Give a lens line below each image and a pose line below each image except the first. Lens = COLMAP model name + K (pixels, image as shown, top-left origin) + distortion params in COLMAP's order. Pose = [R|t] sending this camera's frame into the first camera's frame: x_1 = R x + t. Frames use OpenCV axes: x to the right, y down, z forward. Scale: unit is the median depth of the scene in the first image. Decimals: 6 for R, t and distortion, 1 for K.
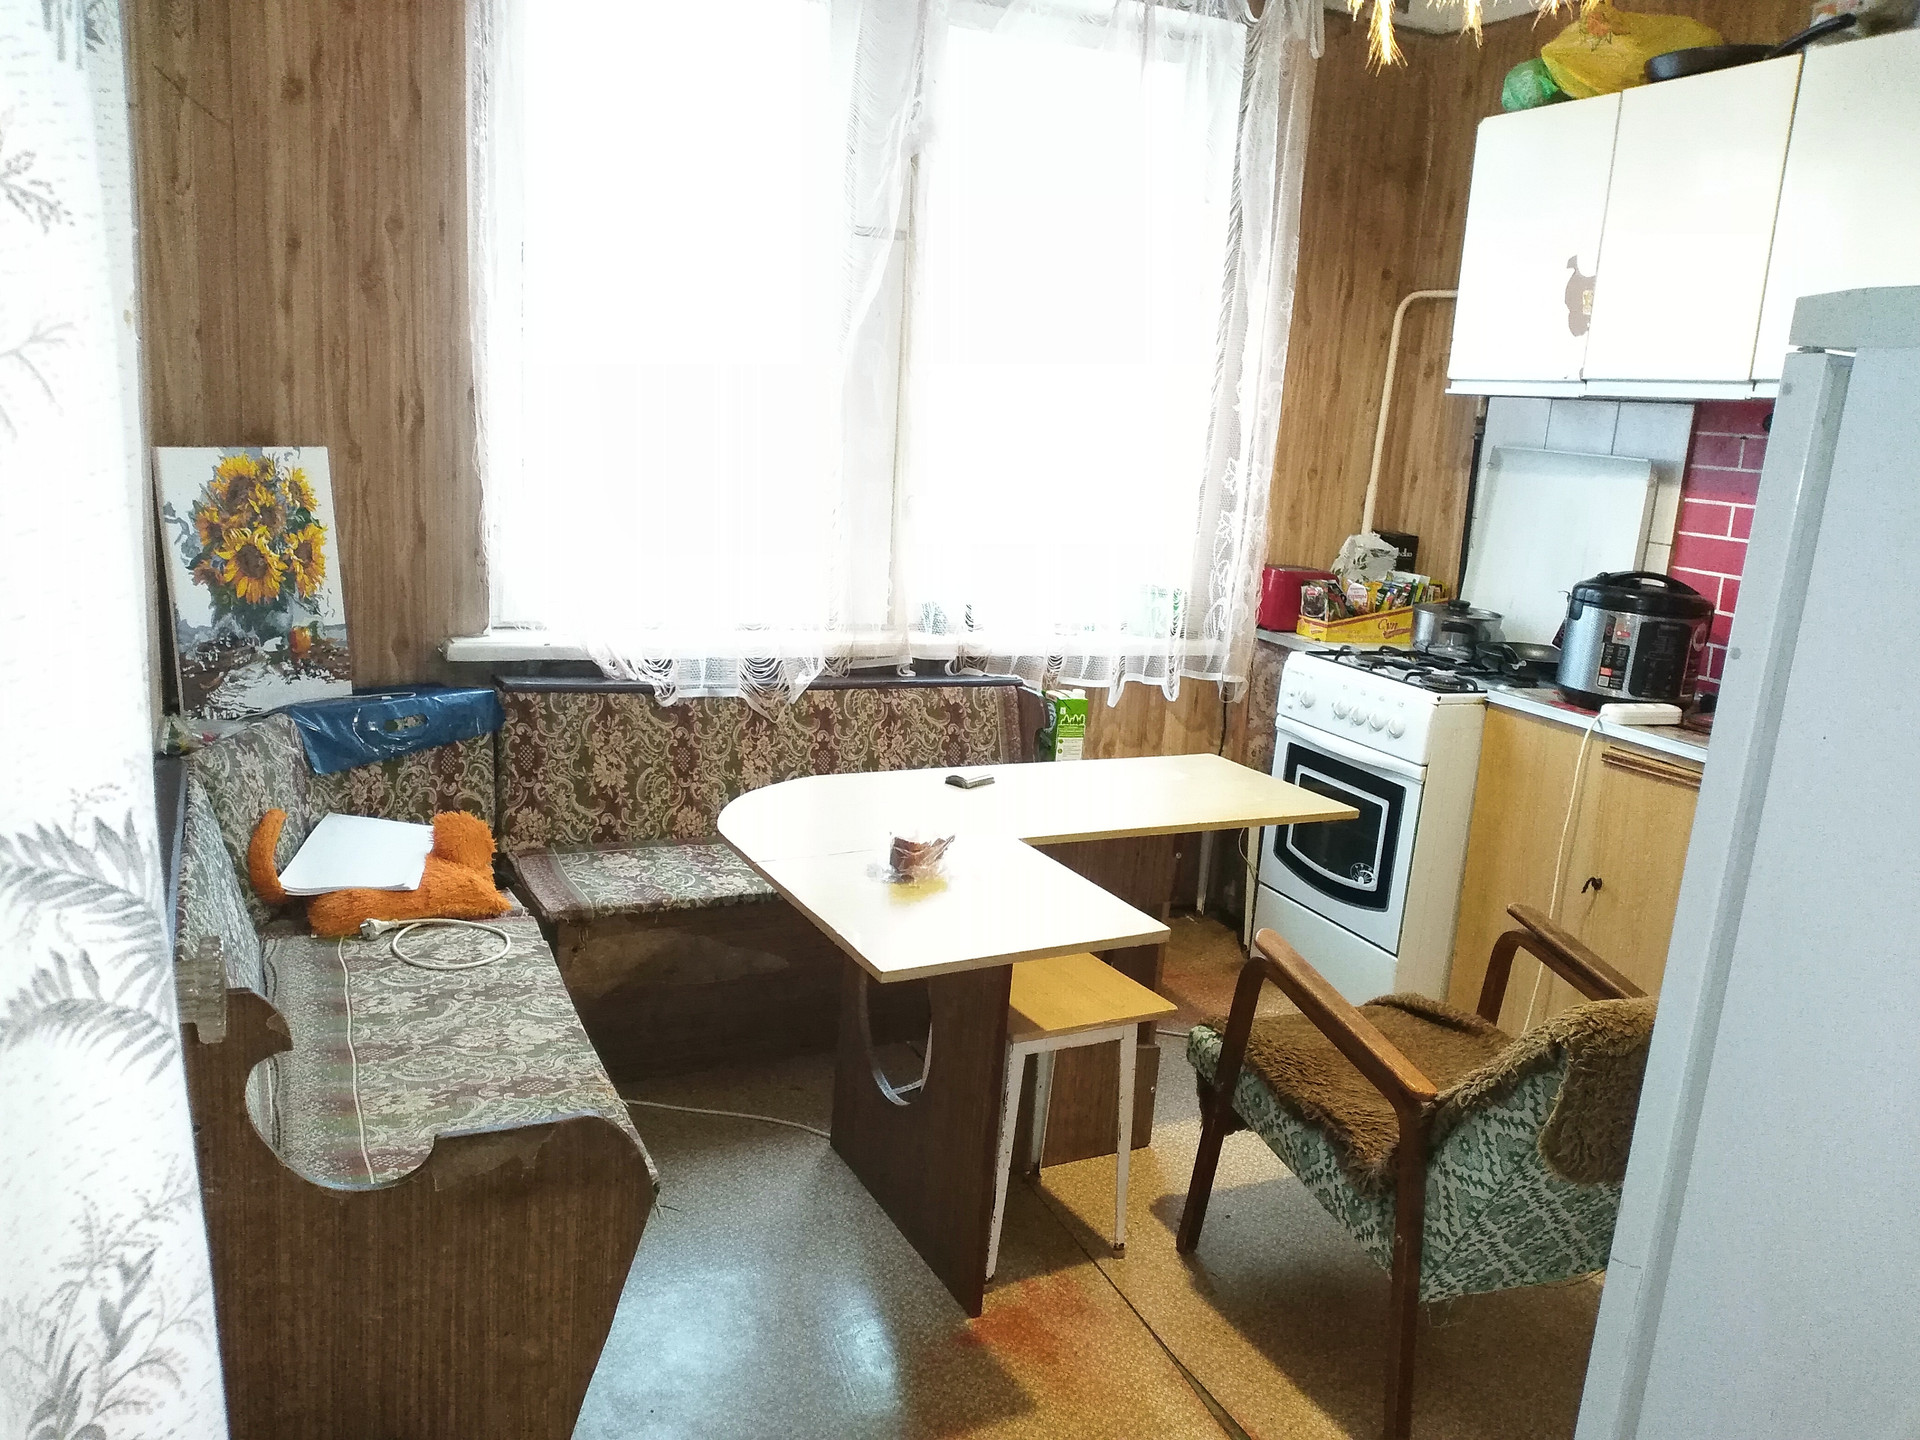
lens RADIAL K [[1437.3, 0, 971.5], [0, 1437.3, 714.5], [0, 0, 1]] dist [-0.023097, -0.014922]
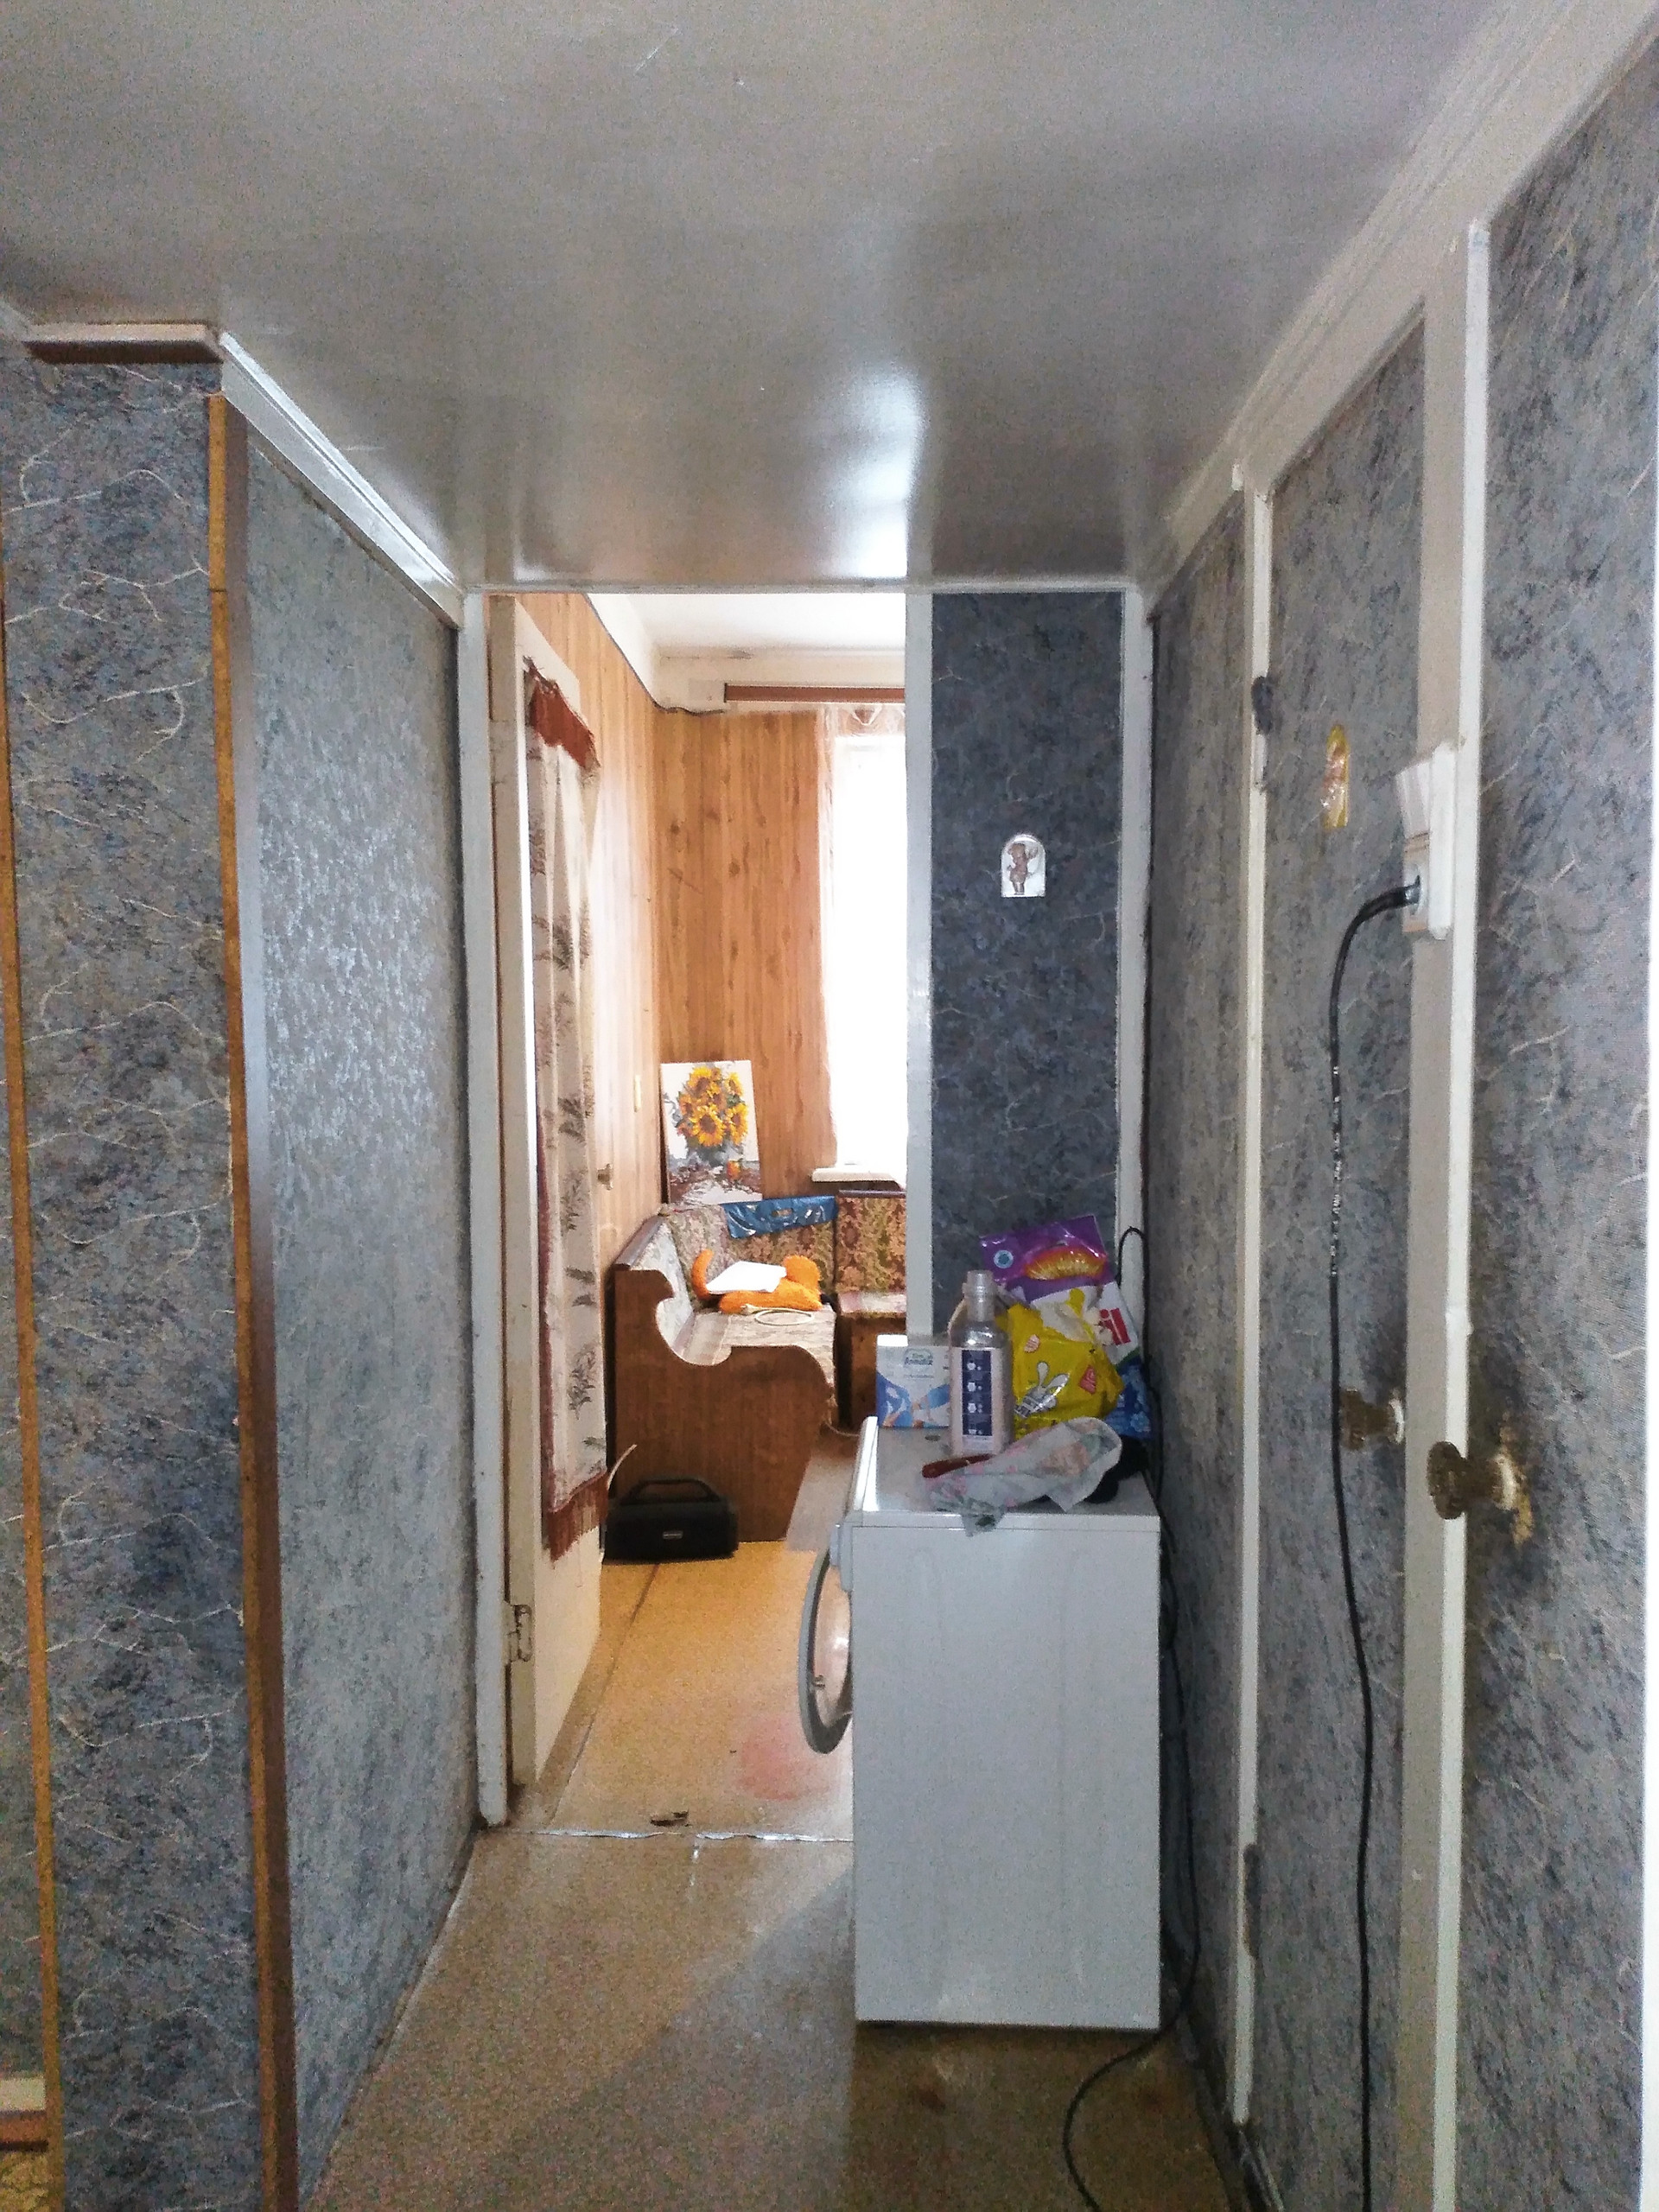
lens RADIAL K [[1655.9, 0, 824.7], [0, 1655.9, 1106.9], [0, 0, 1]] dist [-0.023097, -0.014922]
pose [[0.891983, -0.044514, -0.449872, 0.570039], [-0.025267, 0.988676, -0.147926, 0.176769], [0.451362, 0.143315, 0.880757, -0.782710]]
